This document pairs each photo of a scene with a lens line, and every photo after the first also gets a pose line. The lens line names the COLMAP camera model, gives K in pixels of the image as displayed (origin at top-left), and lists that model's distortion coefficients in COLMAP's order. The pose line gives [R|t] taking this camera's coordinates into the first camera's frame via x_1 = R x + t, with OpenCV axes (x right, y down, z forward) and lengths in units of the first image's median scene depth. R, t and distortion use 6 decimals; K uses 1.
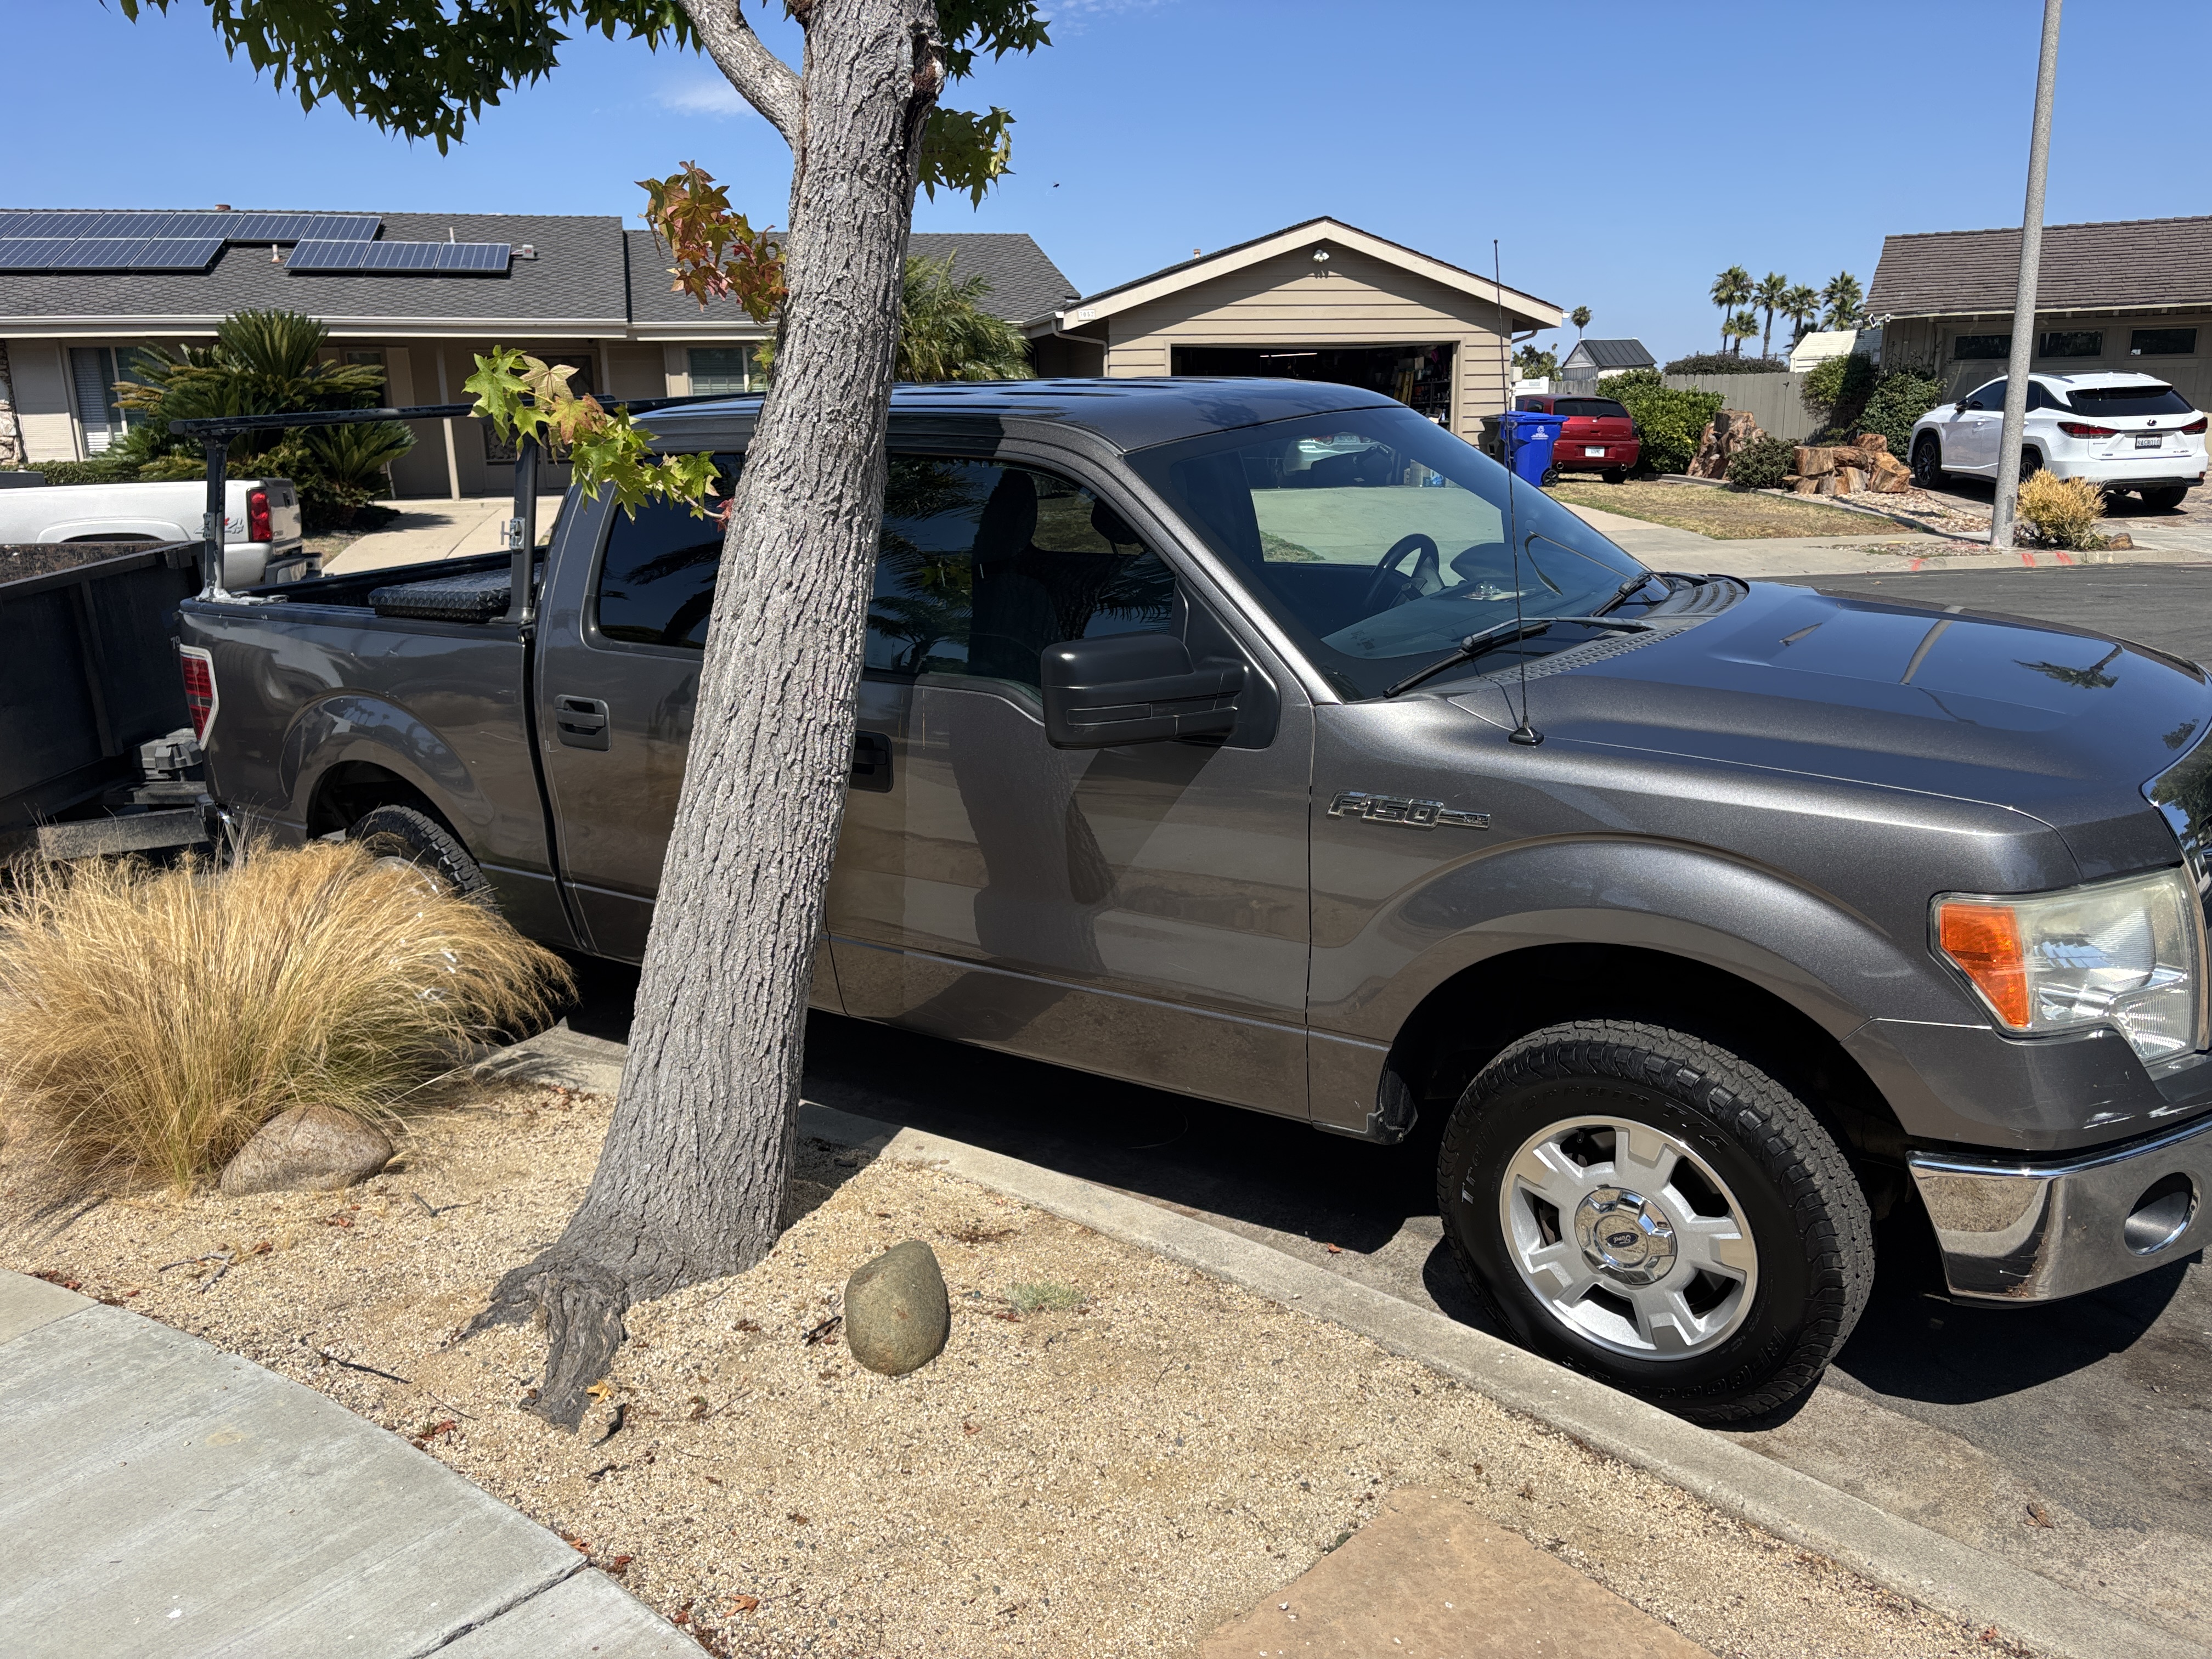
lens RADIAL K [[1633.8, 0, 1106.0], [0, 1633.8, 829.5], [0, 0, 1]] dist [0.004389, 0.004464]
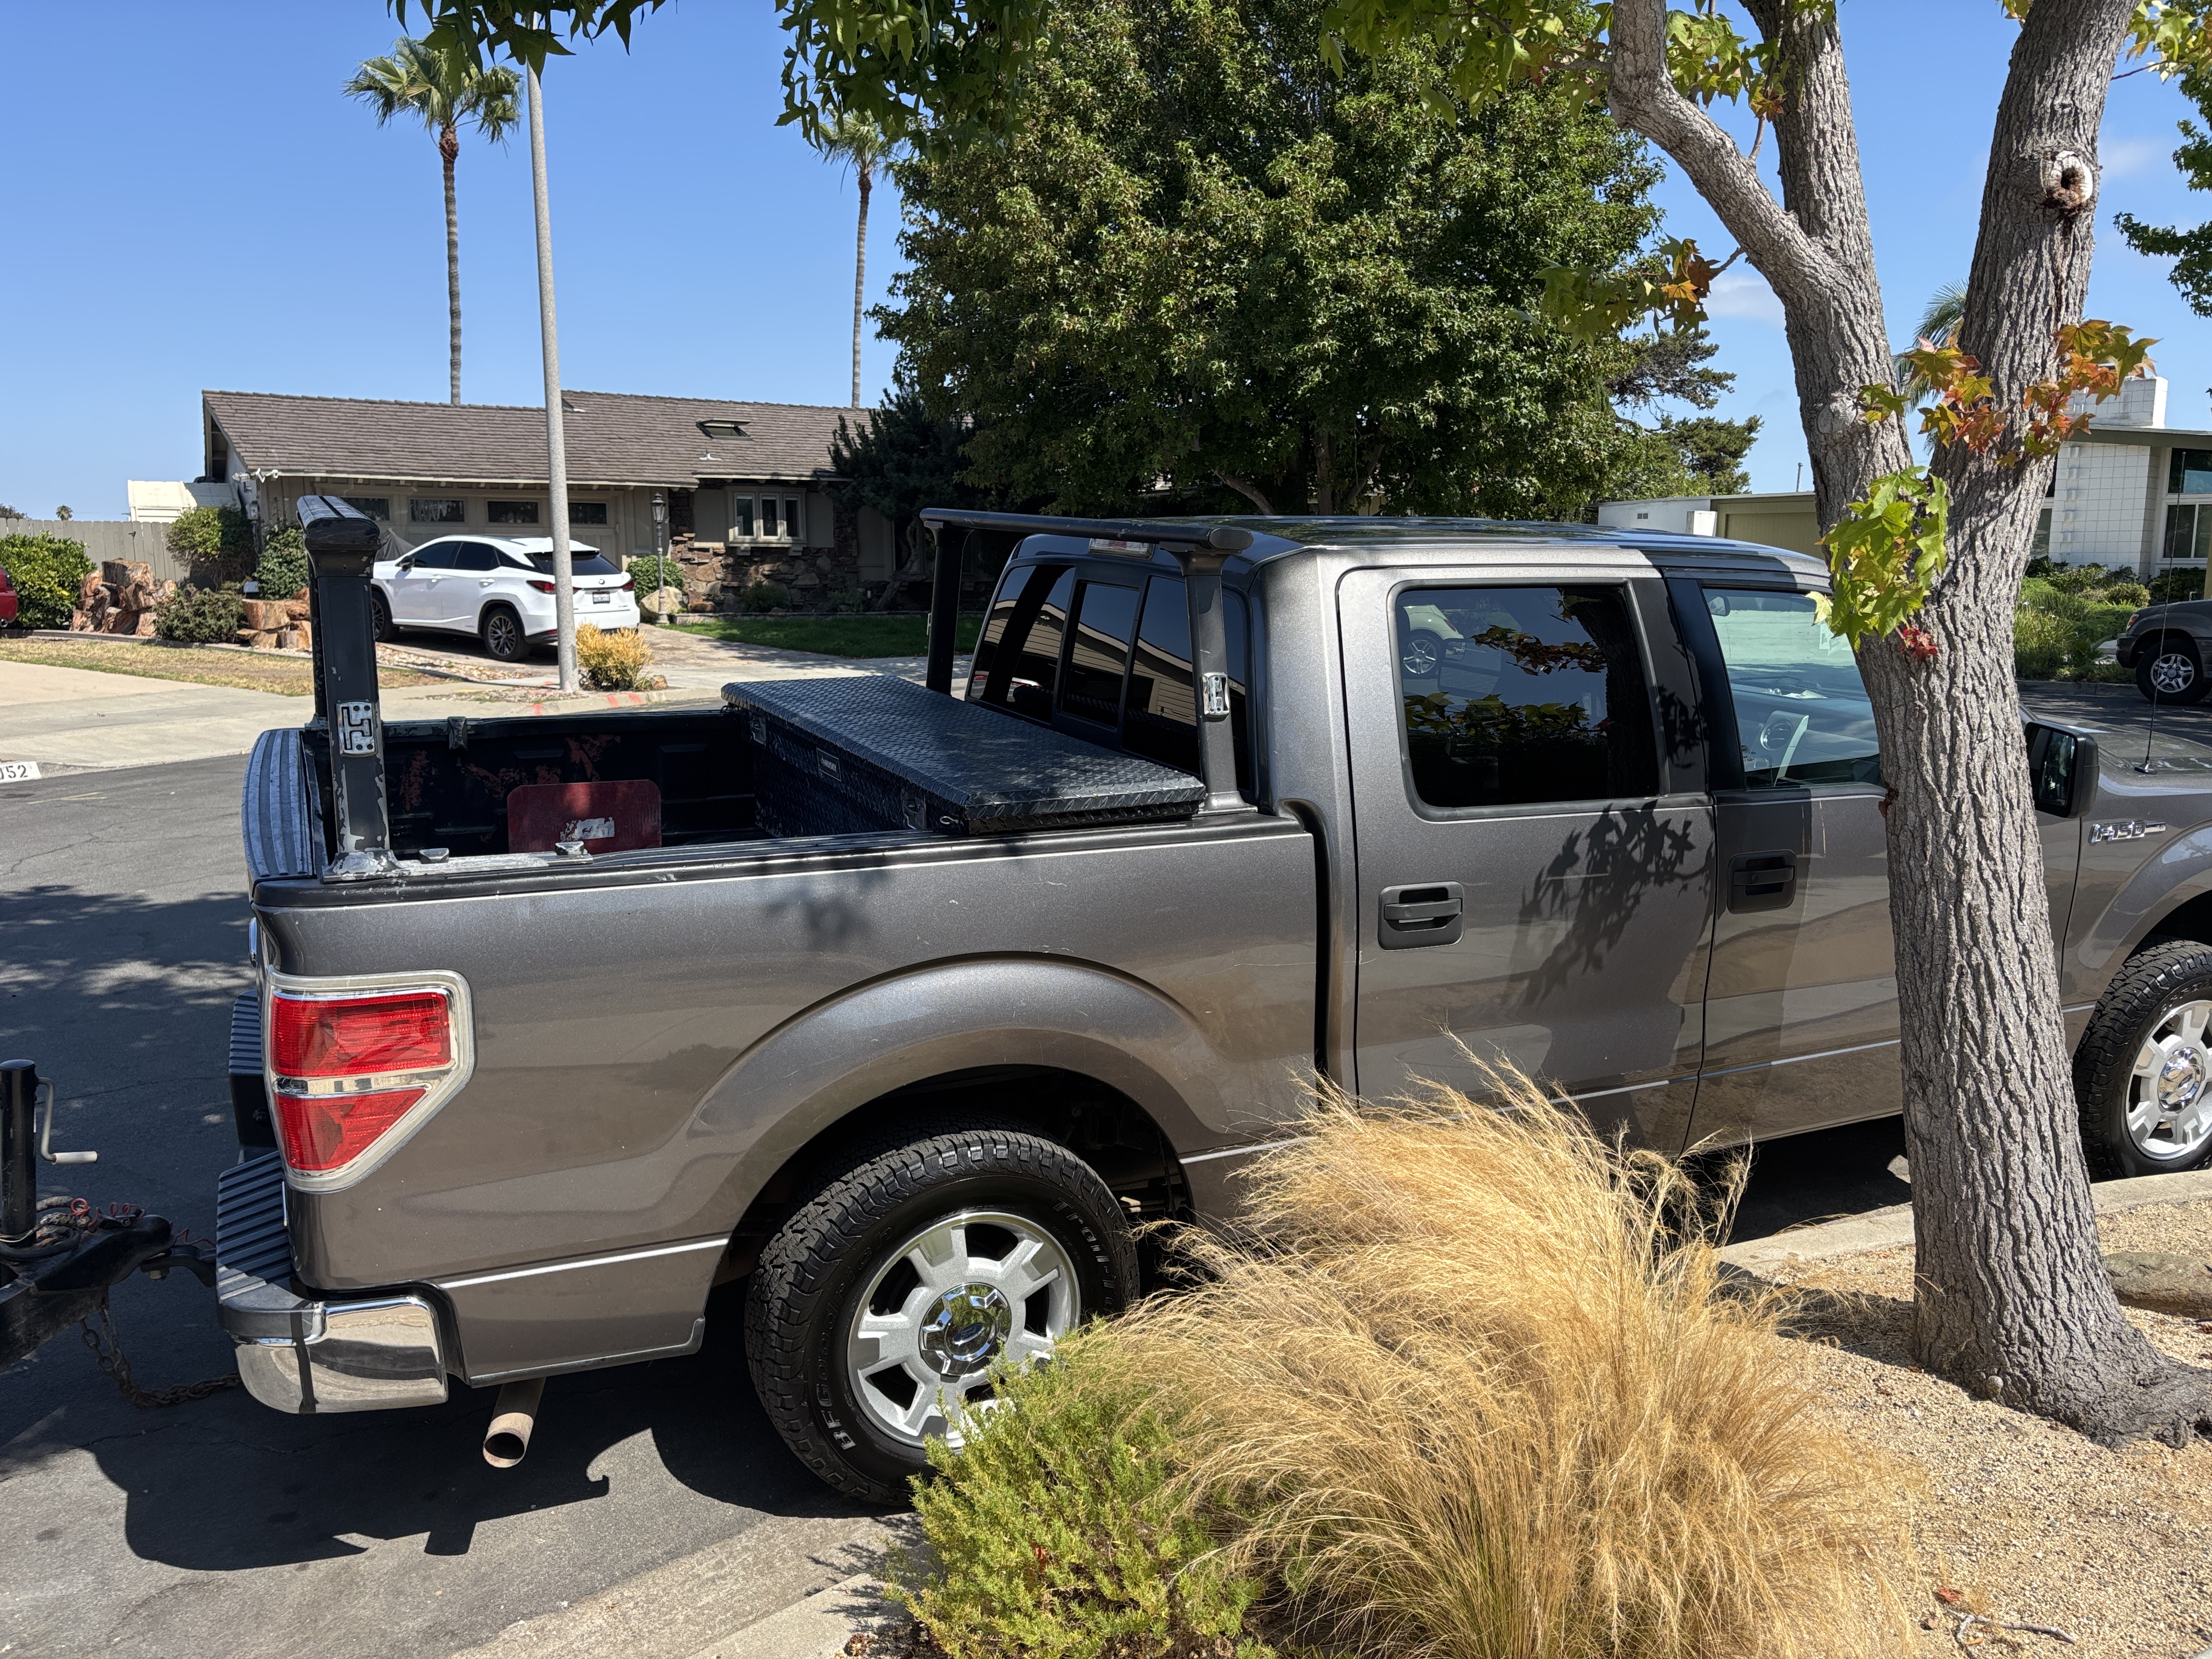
lens RADIAL K [[1633.8, 0, 1106.0], [0, 1633.8, 829.5], [0, 0, 1]] dist [0.004389, 0.004464]
pose [[0.520792, -0.110489, 0.846503, -0.148854], [0.188686, 0.981963, 0.012085, -0.020033], [-0.832570, 0.153429, 0.532246, 0.098212]]
